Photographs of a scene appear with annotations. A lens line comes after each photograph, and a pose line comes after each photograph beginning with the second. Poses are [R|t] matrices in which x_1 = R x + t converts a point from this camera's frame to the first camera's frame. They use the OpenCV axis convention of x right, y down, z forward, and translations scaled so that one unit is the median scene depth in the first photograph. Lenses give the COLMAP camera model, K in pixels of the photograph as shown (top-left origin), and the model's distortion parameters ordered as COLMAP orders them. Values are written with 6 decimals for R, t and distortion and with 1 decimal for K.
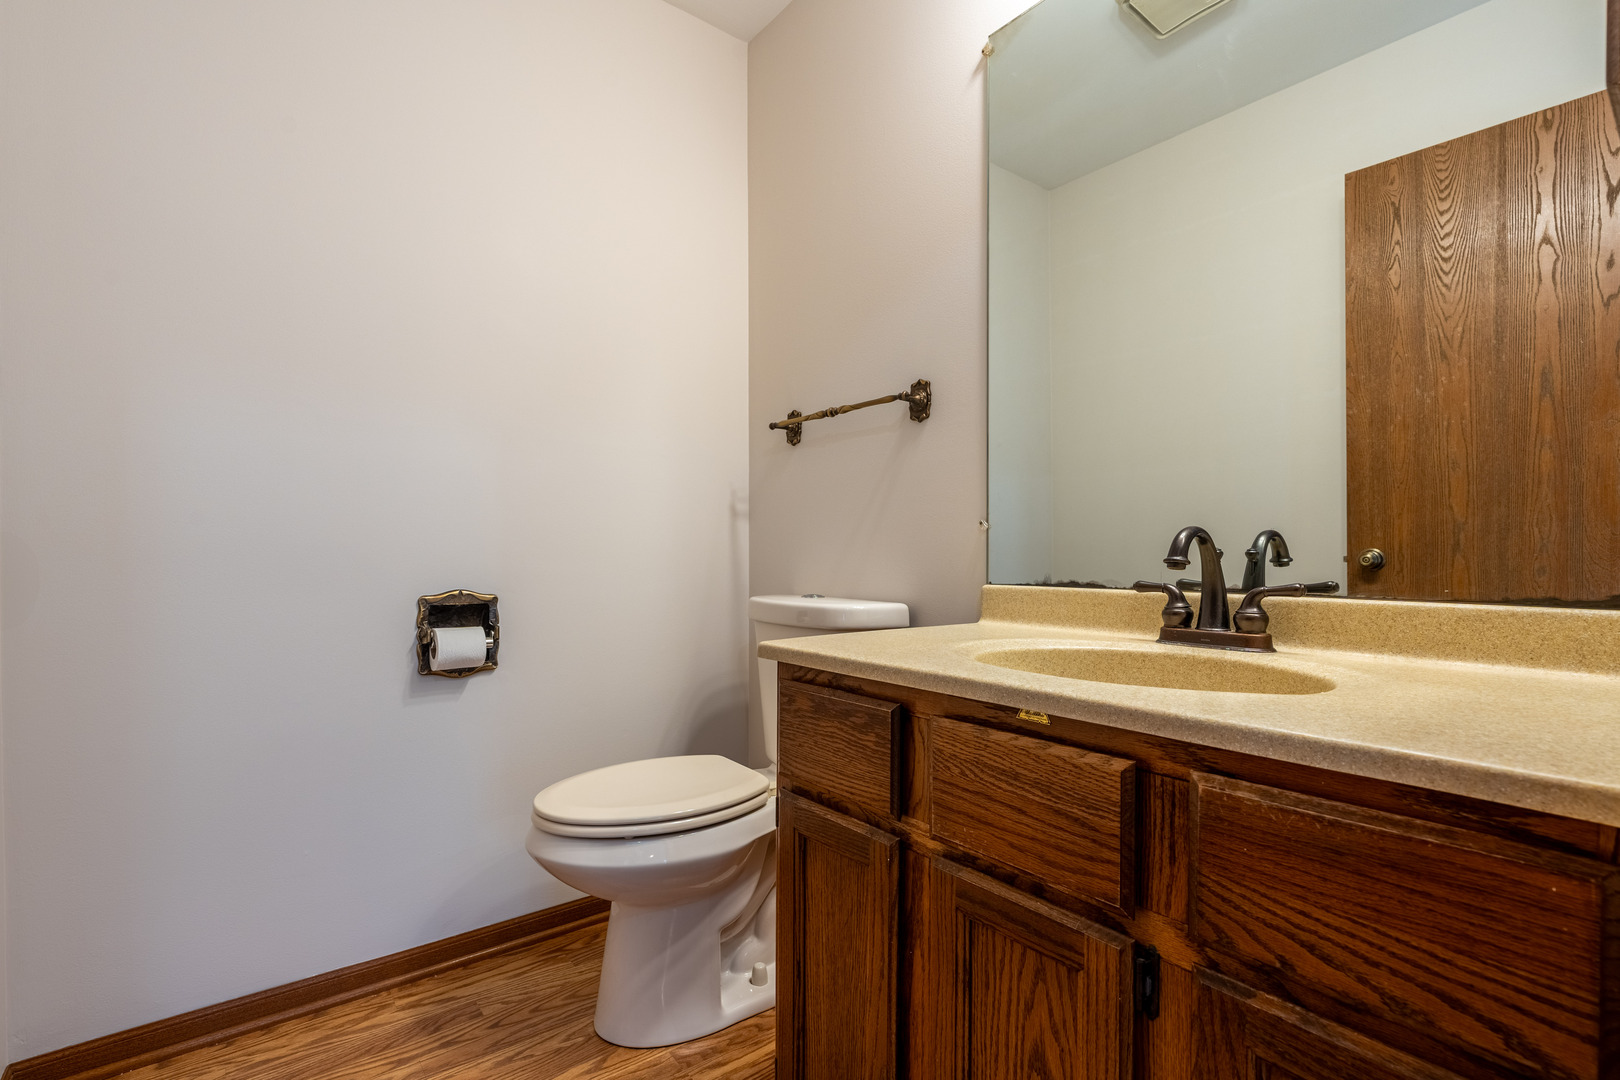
lens RADIAL K [[743.6, 0, 811.1], [0, 743.6, 555.3], [0, 0, 1]] dist [-0.013362, -0.000038]
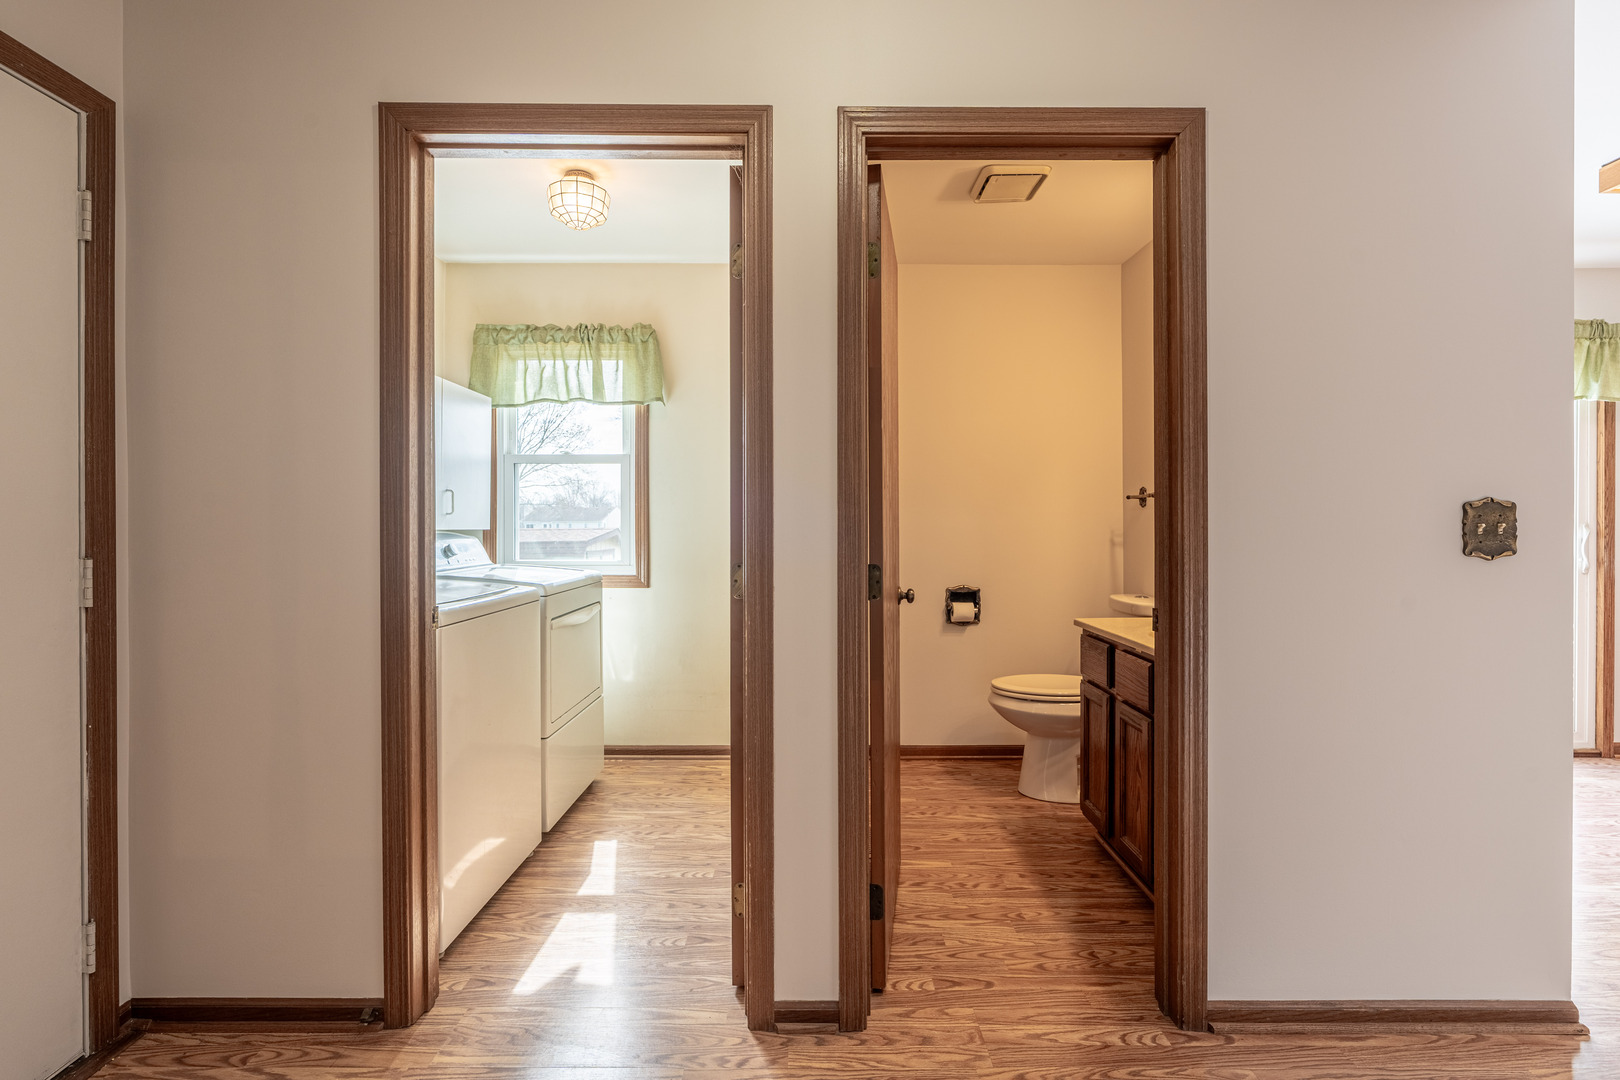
lens RADIAL K [[743.6, 0, 812.8], [0, 743.6, 534.0], [0, 0, 1]] dist [-0.013362, -0.000038]
pose [[0.790731, 0.006435, -0.612130, 0.524953], [0.002749, 0.999897, 0.014063, -0.139560], [0.612158, -0.012803, 0.790632, -1.020560]]
